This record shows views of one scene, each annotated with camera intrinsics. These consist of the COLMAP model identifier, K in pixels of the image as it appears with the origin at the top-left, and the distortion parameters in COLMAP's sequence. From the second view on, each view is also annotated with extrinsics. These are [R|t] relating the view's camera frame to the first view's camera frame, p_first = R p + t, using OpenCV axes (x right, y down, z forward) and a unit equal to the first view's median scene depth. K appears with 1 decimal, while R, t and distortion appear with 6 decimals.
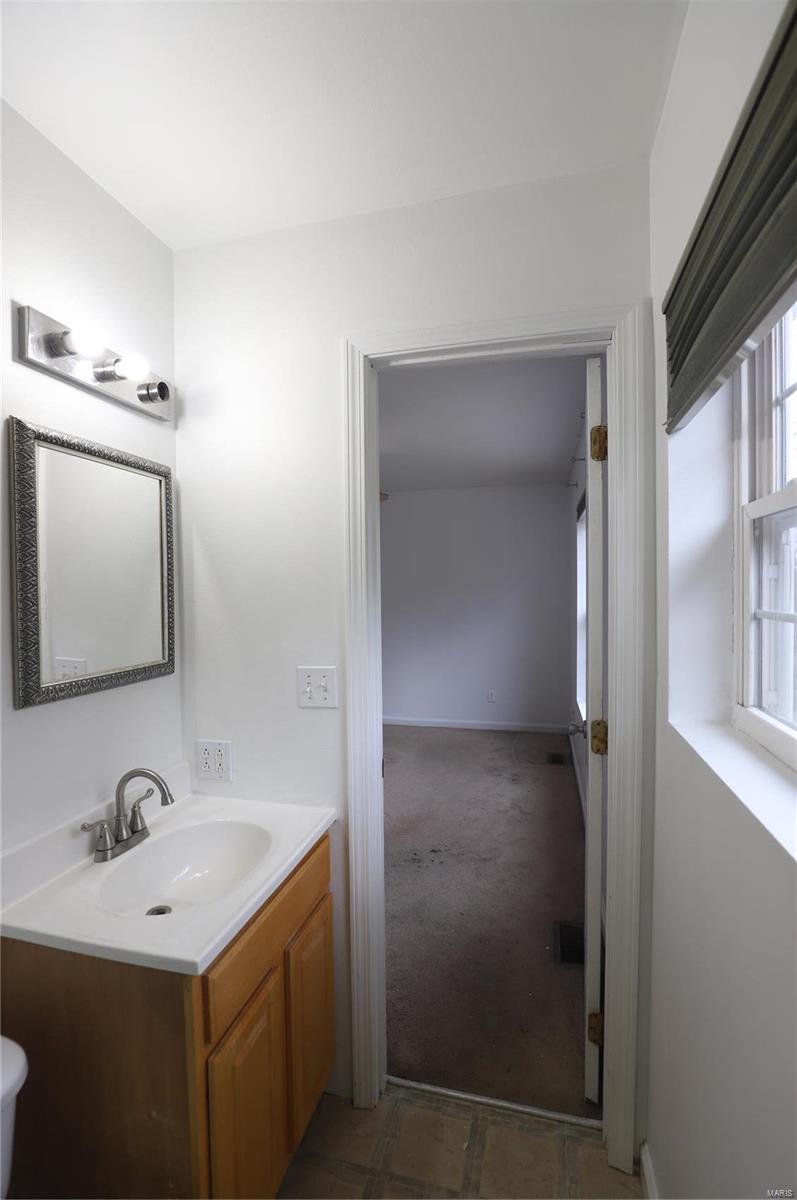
lens RADIAL K [[559.0, 0, 398.5], [0, 559.0, 600.0], [0, 0, 1]] dist [0.000269, 0.000126]
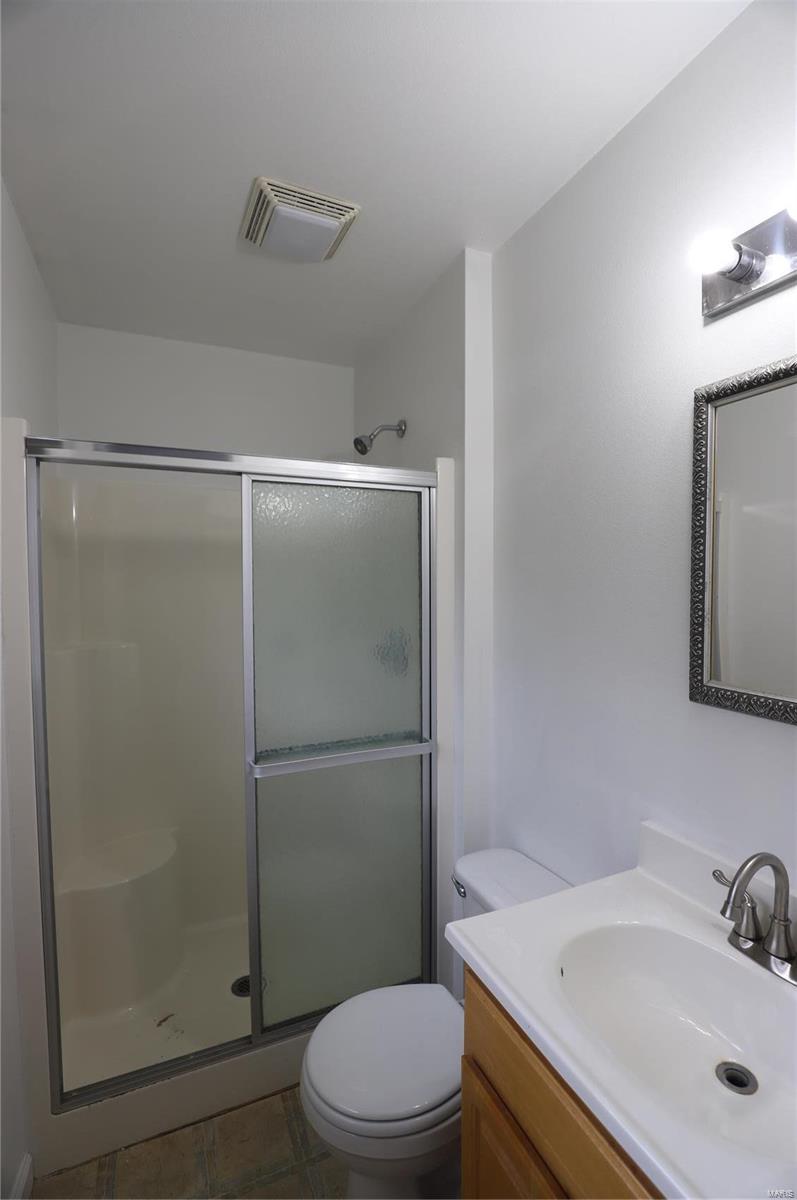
lens RADIAL K [[559.0, 0, 398.5], [0, 559.0, 600.0], [0, 0, 1]] dist [0.000269, 0.000126]
pose [[-0.779845, 0.037212, -0.624866, 0.276503], [-0.007002, 0.997650, 0.068151, -0.032699], [0.625934, 0.057523, -0.777752, 1.334271]]
